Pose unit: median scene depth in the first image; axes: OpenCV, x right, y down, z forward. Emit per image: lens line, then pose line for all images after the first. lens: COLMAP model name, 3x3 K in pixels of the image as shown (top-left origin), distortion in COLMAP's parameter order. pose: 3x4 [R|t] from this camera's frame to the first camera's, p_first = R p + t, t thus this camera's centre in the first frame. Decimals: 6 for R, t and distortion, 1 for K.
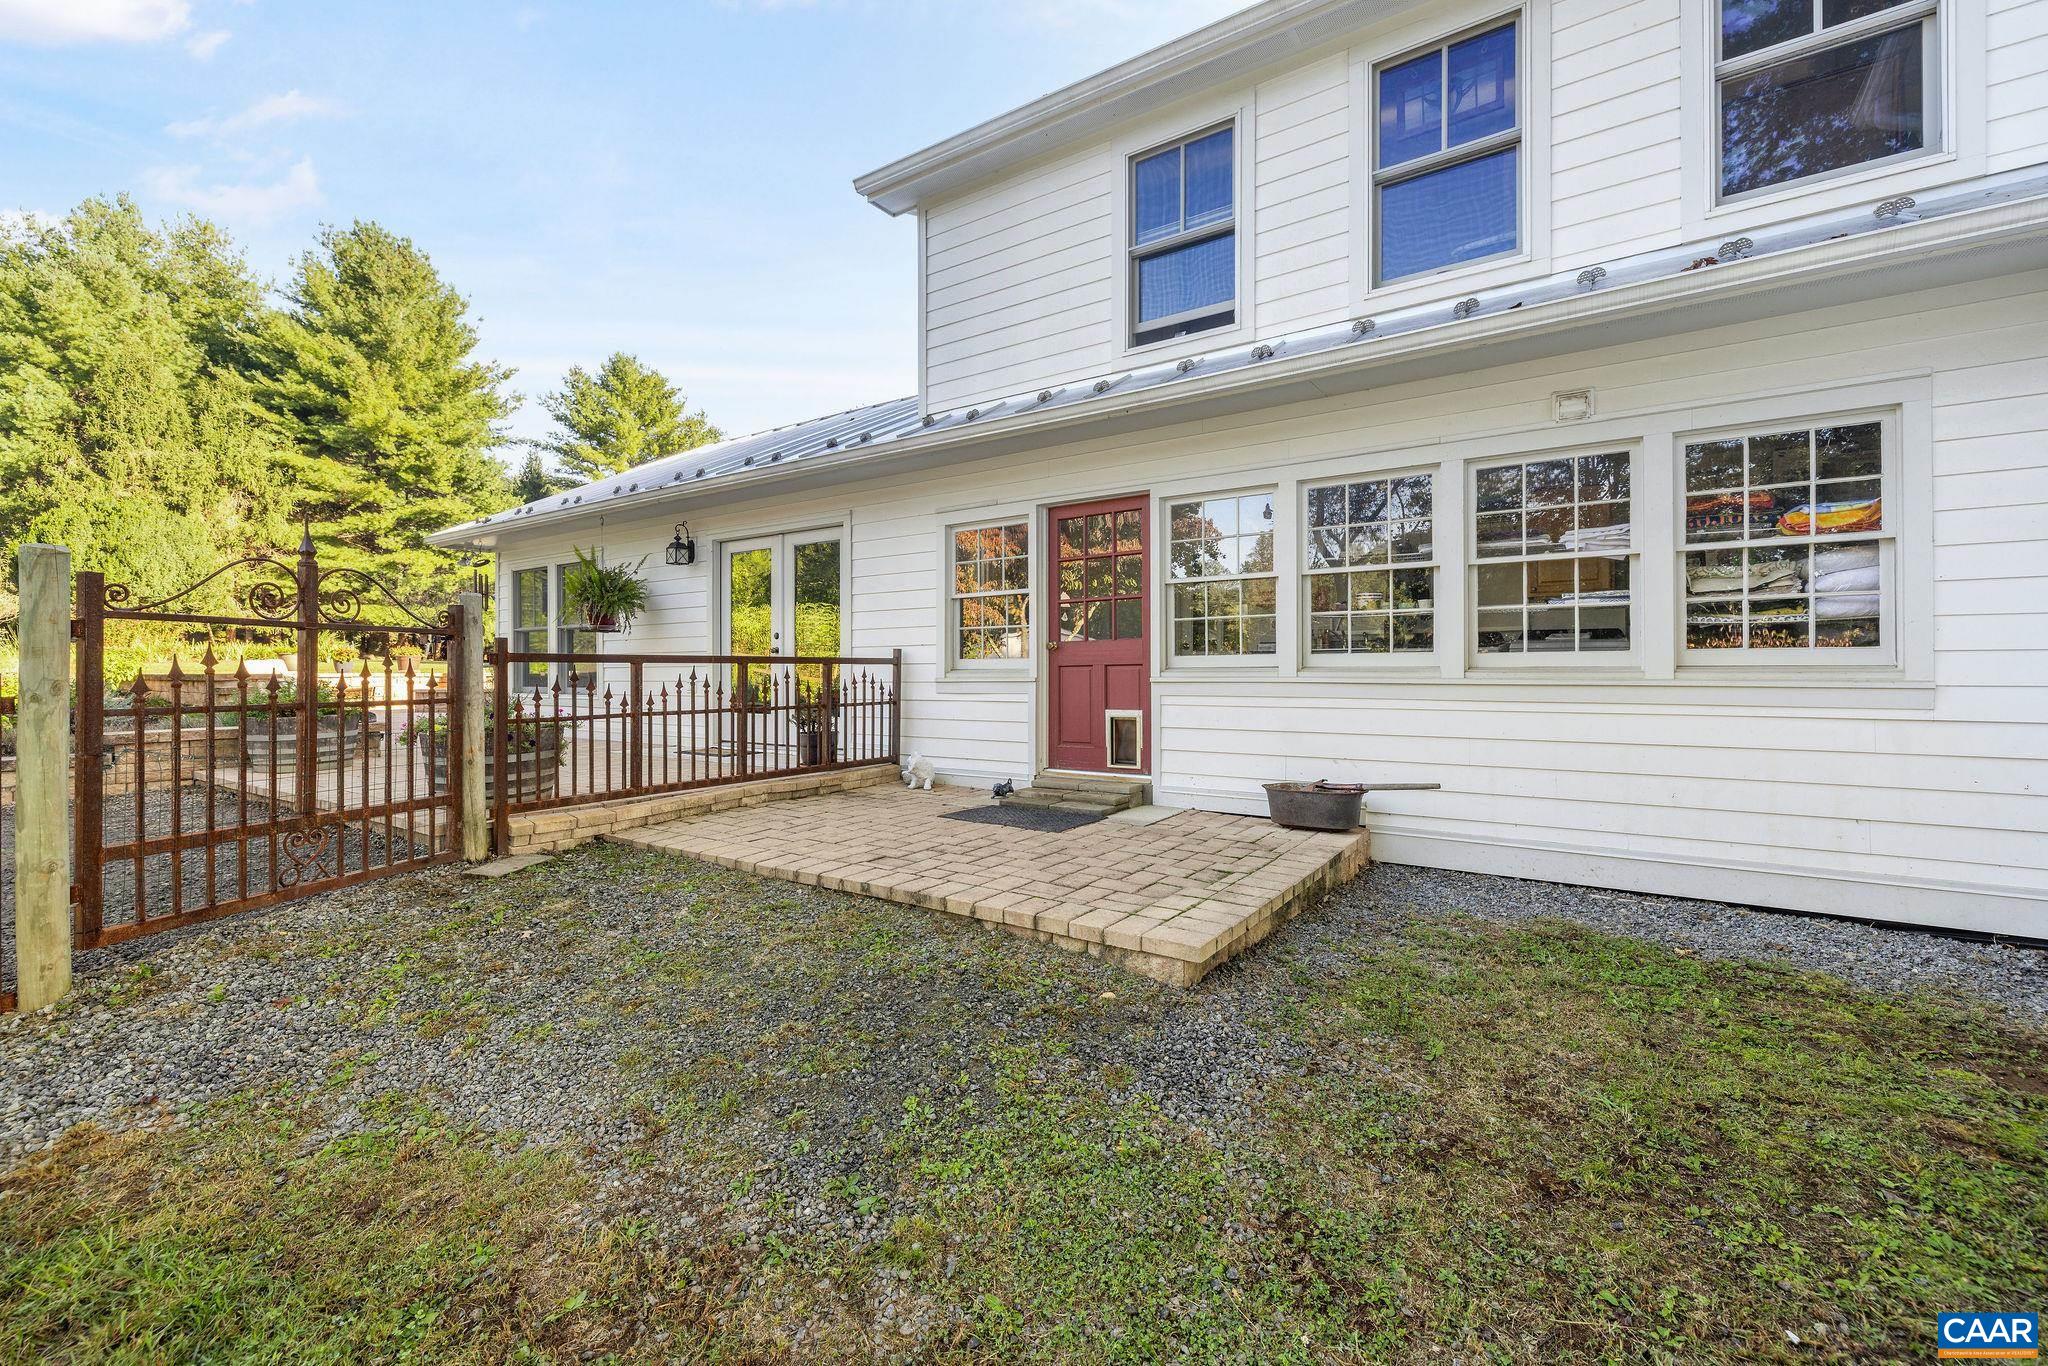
lens RADIAL K [[860.8, 0, 1021.2], [0, 860.8, 674.0], [0, 0, 1]] dist [-0.000368, 0.000295]
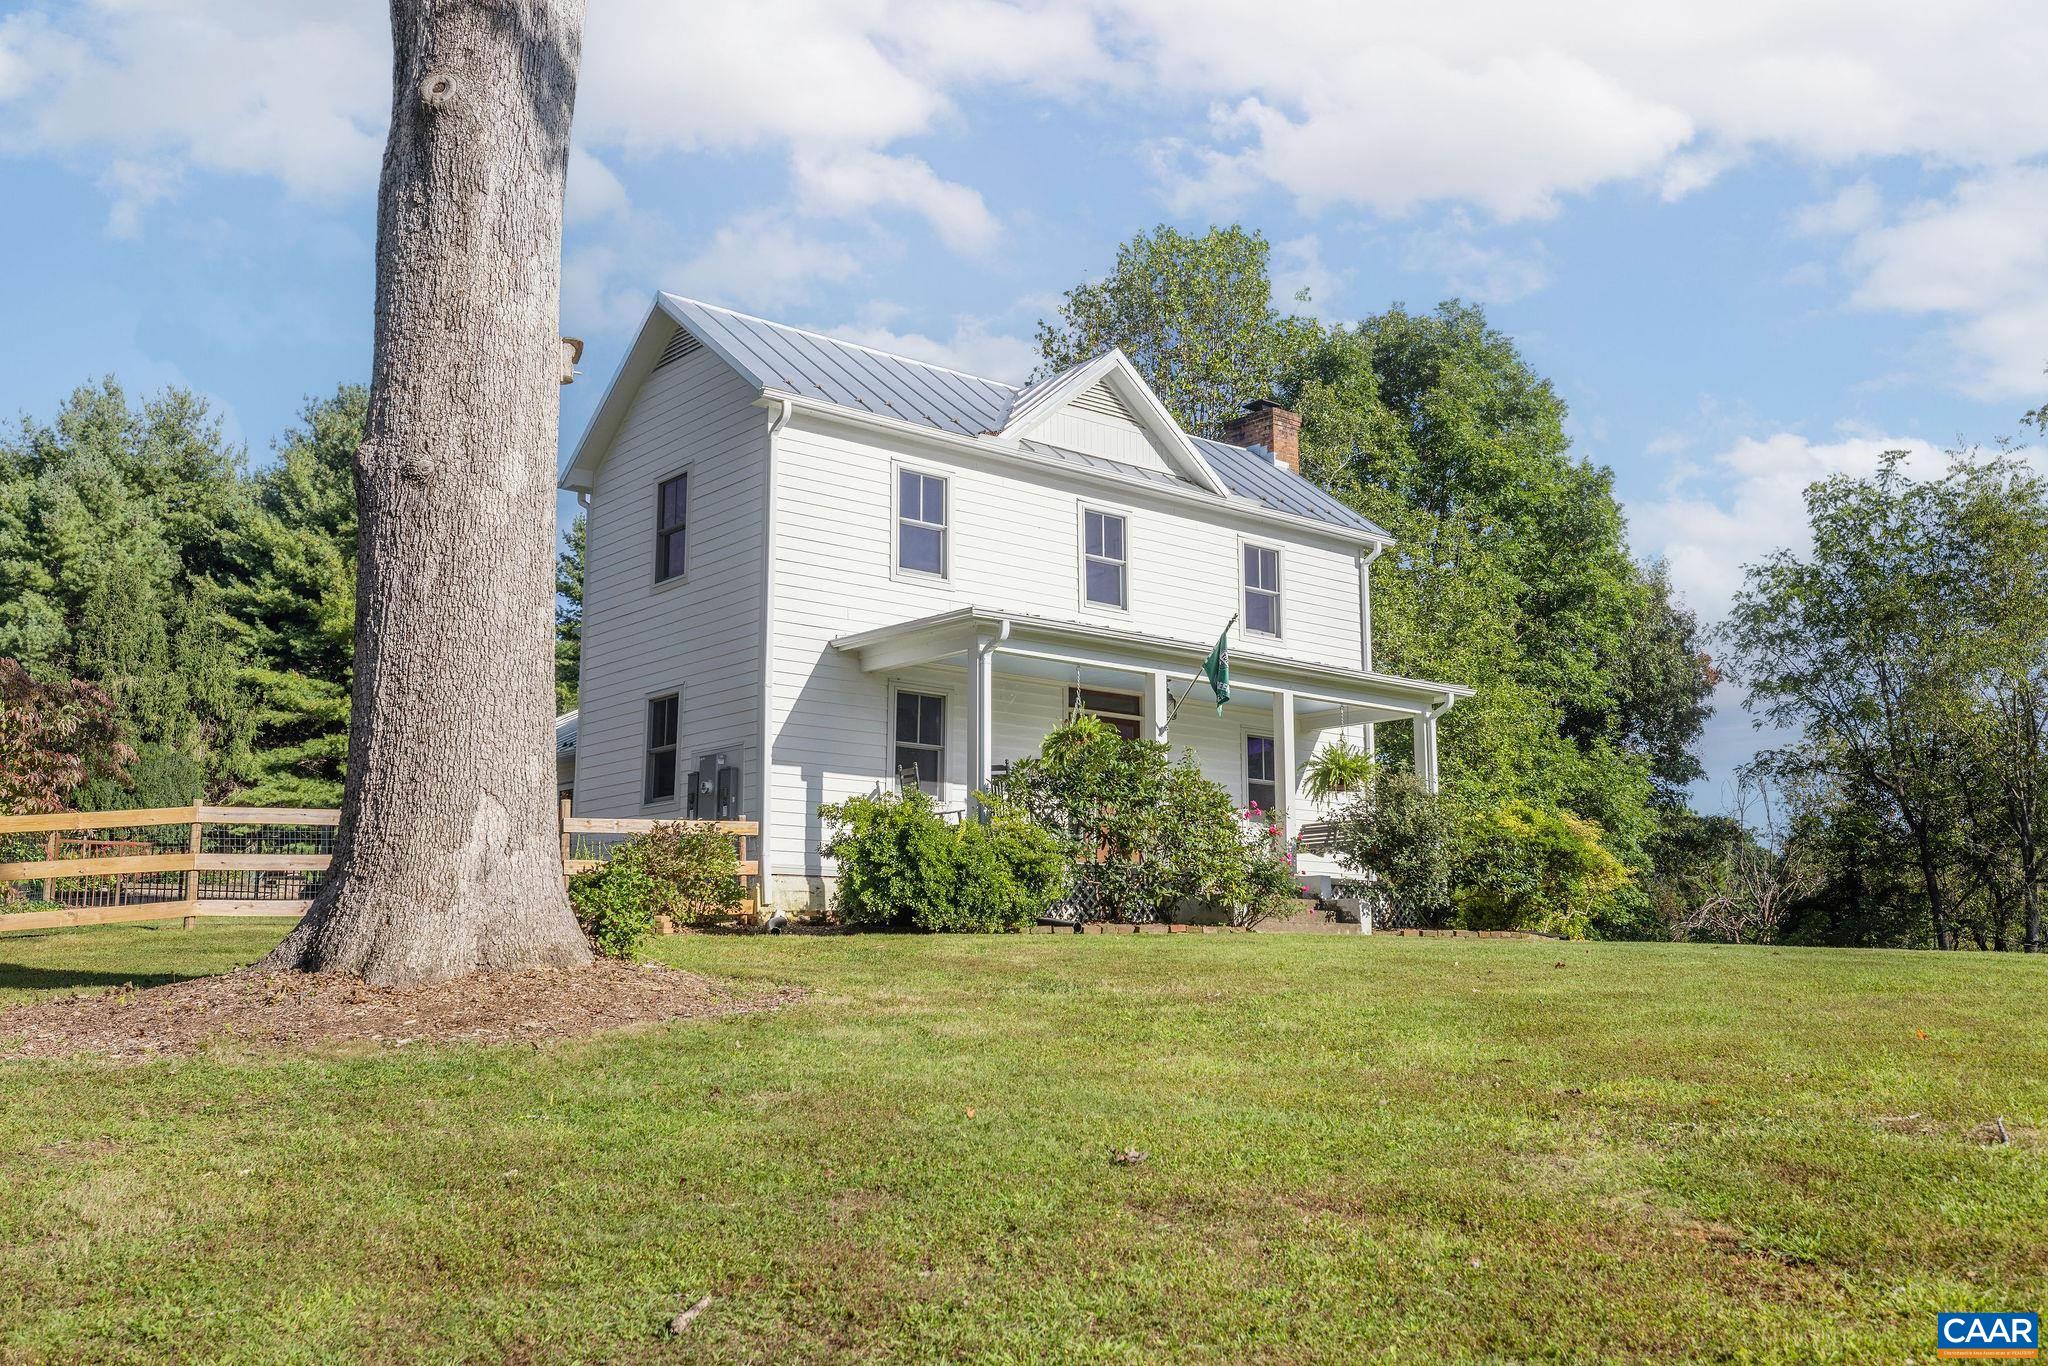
lens RADIAL K [[1841.3, 0, 1024.0], [0, 1841.3, 683.0], [0, 0, 1]] dist [-0.005878, -0.003284]
pose [[0.964423, -0.041542, -0.261080, 0.344200], [-0.002426, 0.986144, -0.165874, 0.055741], [0.264353, 0.160606, 0.950959, -0.510668]]
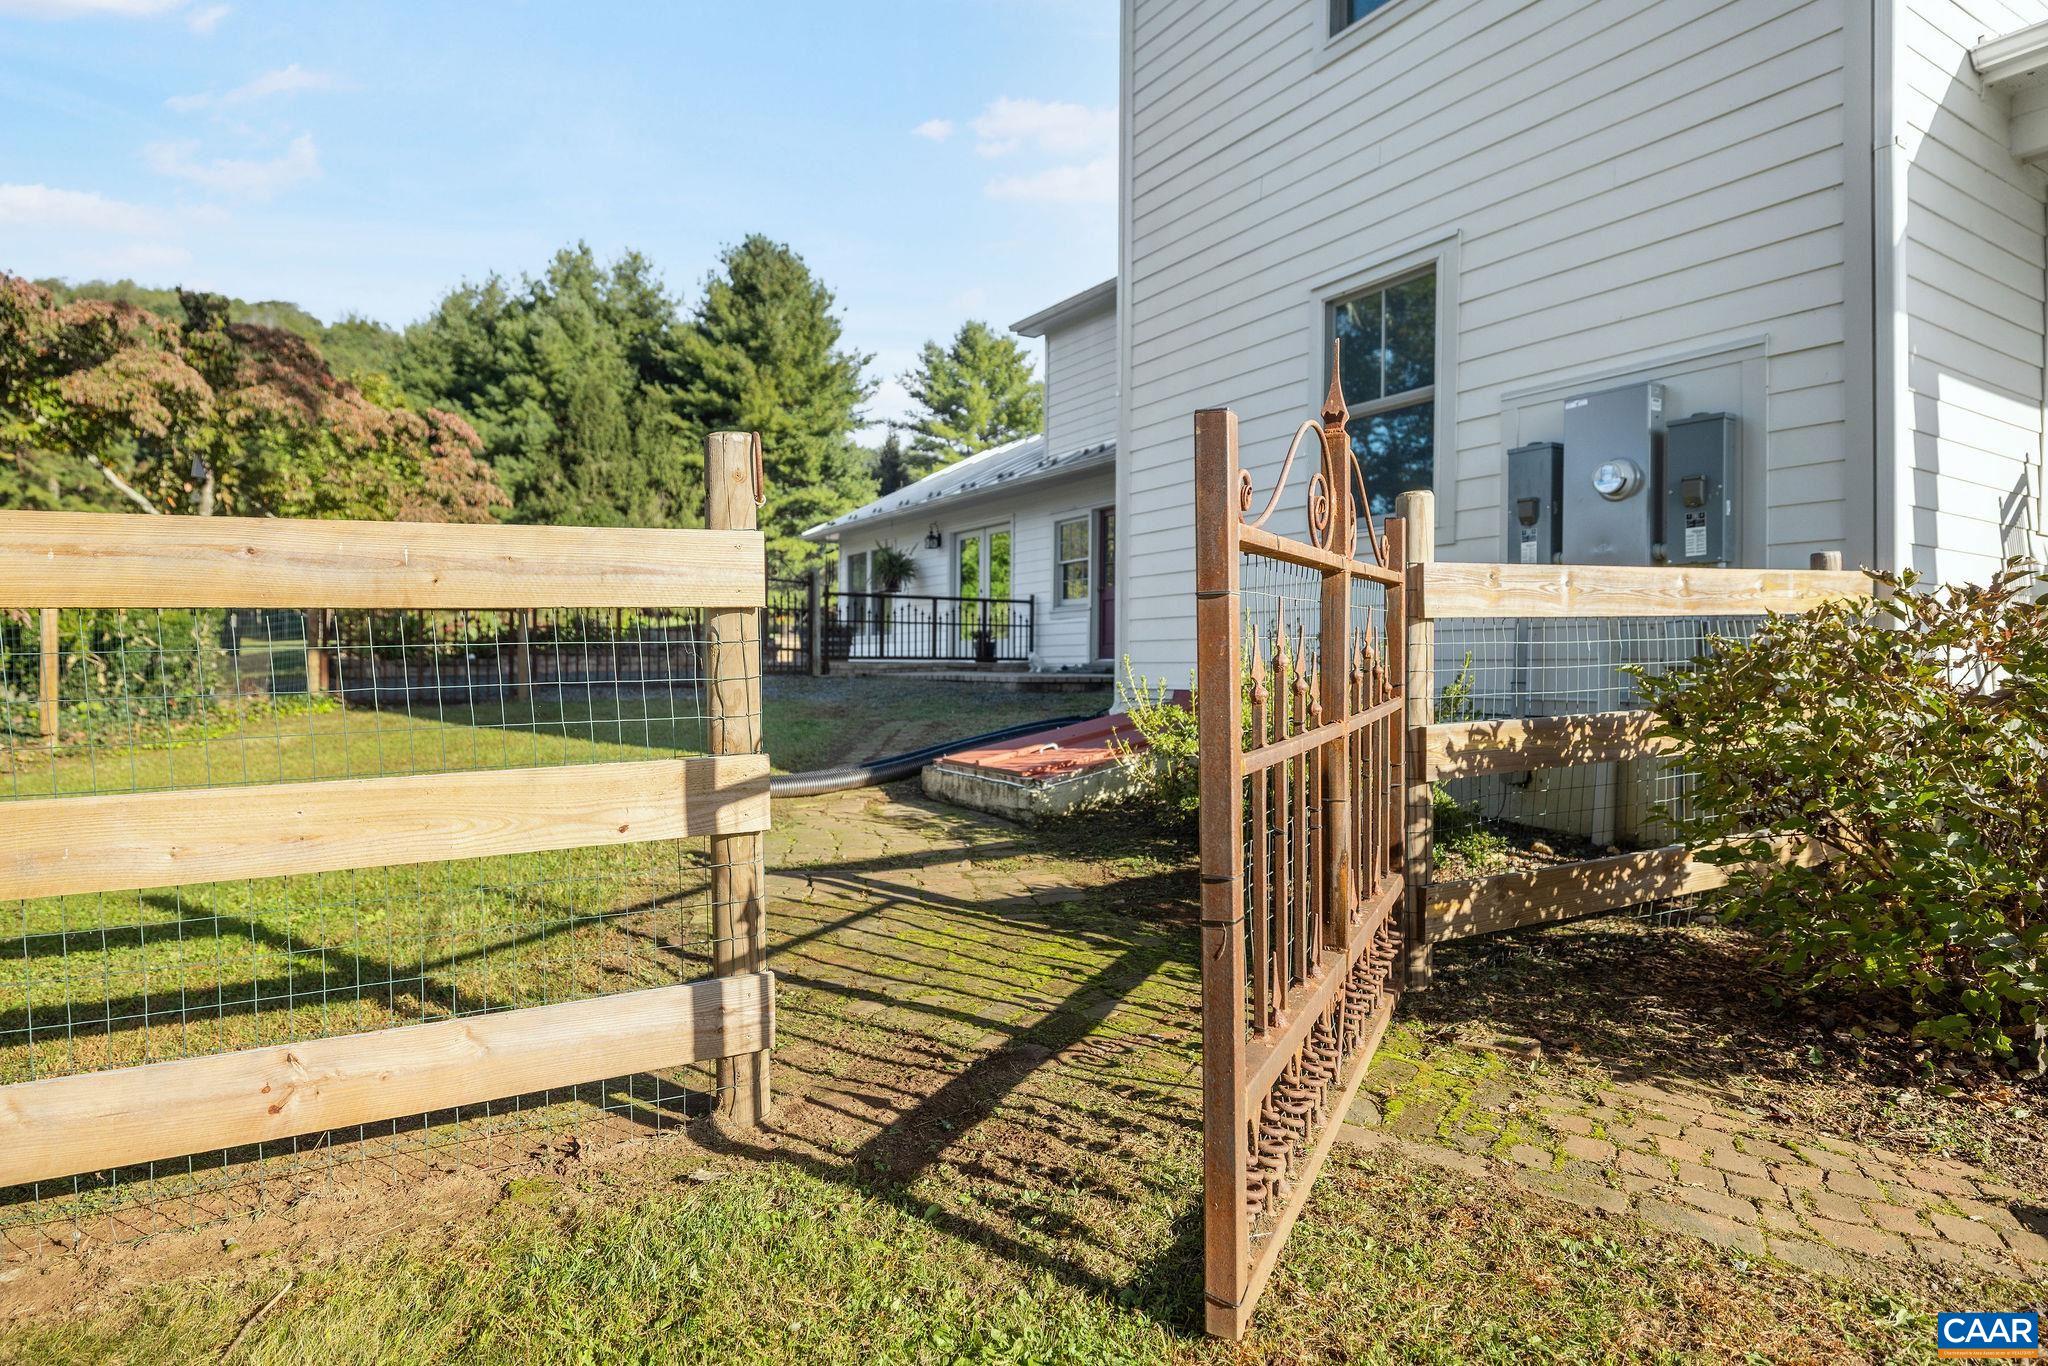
lens RADIAL K [[1131.0, 0, 1024.0], [0, 1131.0, 683.0], [0, 0, 1]] dist [-0.006660, -0.000291]
pose [[0.918305, 0.012418, -0.395678, 0.121969], [-0.009152, 0.999907, 0.010140, 0.020345], [0.395767, -0.005690, 0.918333, -0.177828]]
